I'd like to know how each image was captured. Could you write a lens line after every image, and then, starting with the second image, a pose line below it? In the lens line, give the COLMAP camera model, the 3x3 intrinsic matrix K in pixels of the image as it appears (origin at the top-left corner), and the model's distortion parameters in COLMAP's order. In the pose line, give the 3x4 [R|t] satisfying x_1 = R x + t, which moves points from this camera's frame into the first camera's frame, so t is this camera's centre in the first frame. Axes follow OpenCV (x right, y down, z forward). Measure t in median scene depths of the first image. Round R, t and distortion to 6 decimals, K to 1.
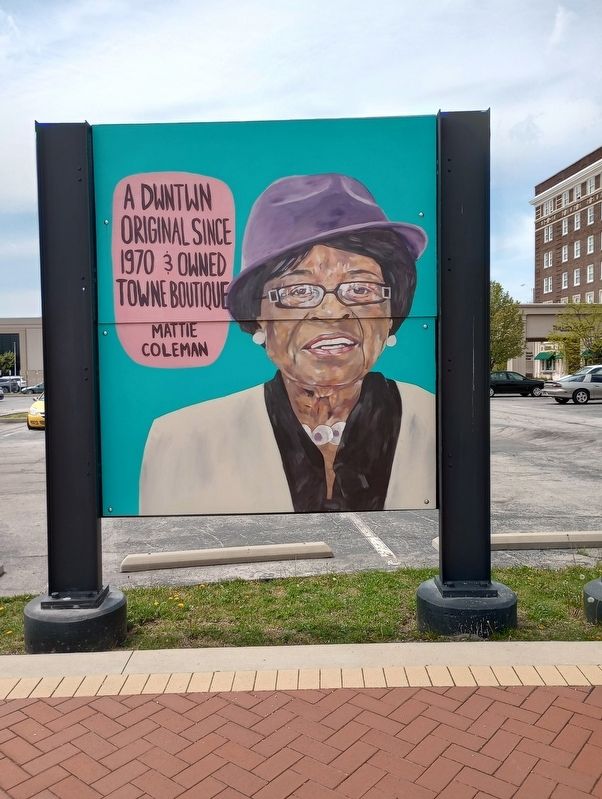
lens RADIAL K [[625.2, 0, 301.0], [0, 625.2, 399.5], [0, 0, 1]] dist [0.011437, 0.001154]
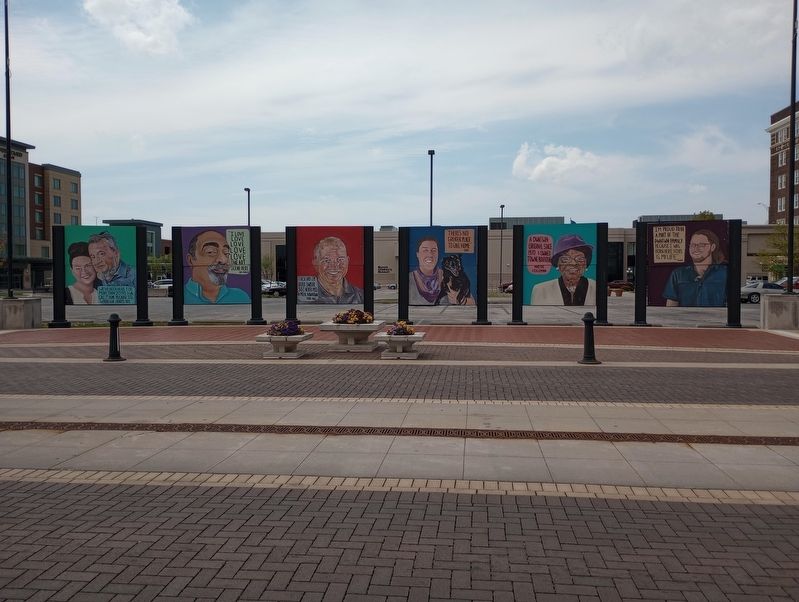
lens RADIAL K [[625.2, 0, 399.5], [0, 625.2, 301.0], [0, 0, 1]] dist [0.011437, 0.001154]
pose [[0.973744, 0.022064, -0.226575, -0.153420], [-0.024309, 0.999679, -0.007122, 0.211065], [0.226345, 0.012443, 0.973968, -3.901328]]
